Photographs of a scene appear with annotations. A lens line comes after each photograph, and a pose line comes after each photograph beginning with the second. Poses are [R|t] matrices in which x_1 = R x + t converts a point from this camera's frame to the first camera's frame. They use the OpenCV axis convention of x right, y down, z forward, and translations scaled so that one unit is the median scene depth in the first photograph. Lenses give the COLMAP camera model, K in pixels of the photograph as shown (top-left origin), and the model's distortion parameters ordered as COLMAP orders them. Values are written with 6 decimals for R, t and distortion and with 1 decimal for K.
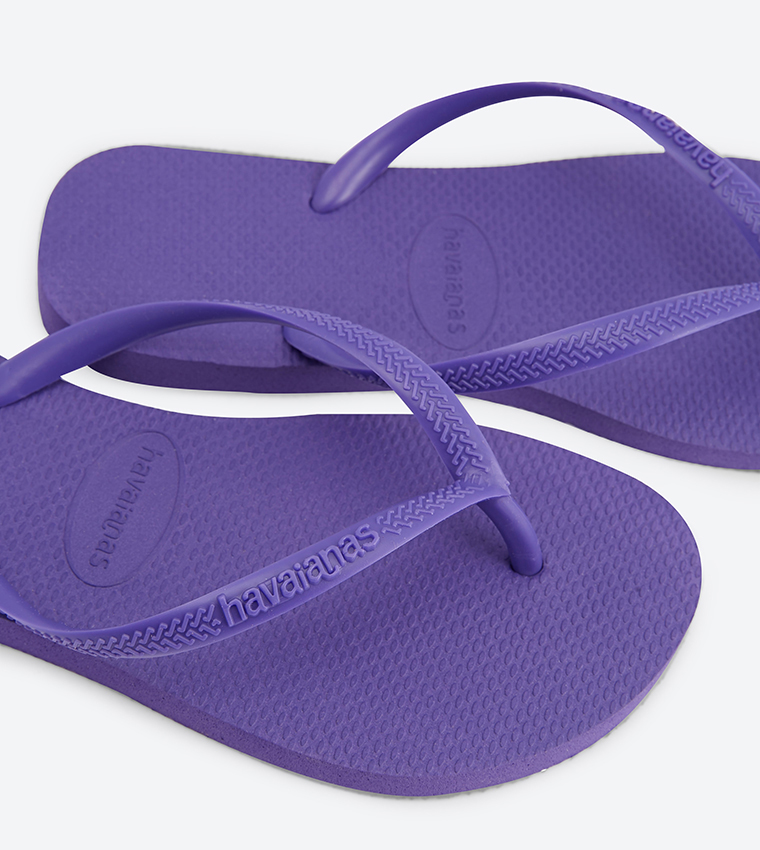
lens RADIAL K [[1860.0, 0, 380.0], [0, 1860.0, 425.0], [0, 0, 1]] dist [-0.067236, -0.301769]
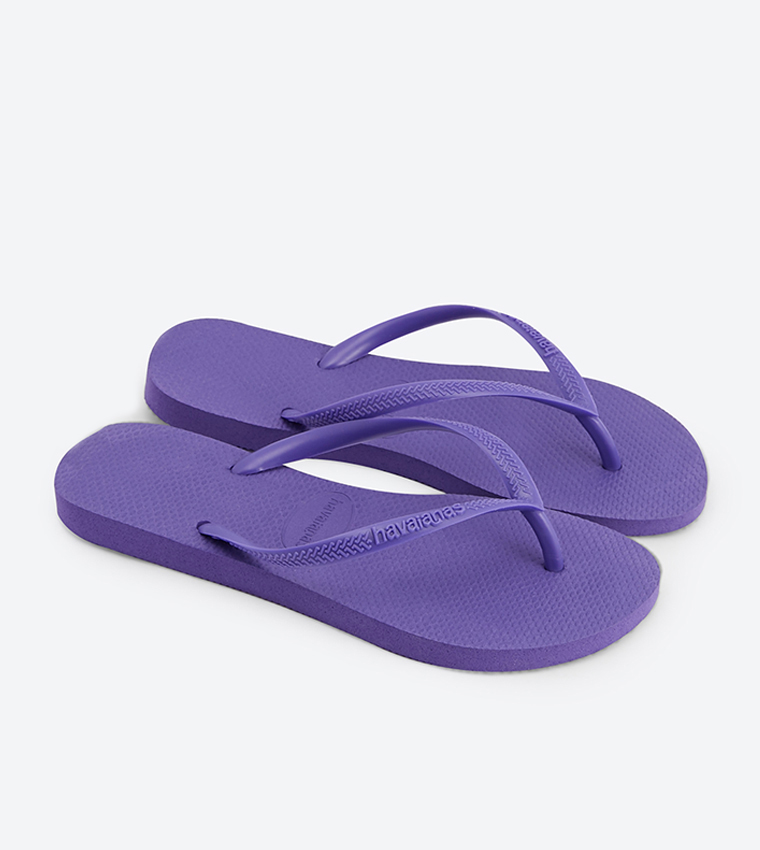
lens RADIAL K [[1860.0, 0, 380.0], [0, 1860.0, 425.0], [0, 0, 1]] dist [-0.067236, -0.301769]
pose [[0.993453, 0.064715, -0.094139, 0.076056], [-0.089713, 0.952138, -0.292207, 0.478904], [0.070723, 0.298740, 0.951711, -0.671780]]
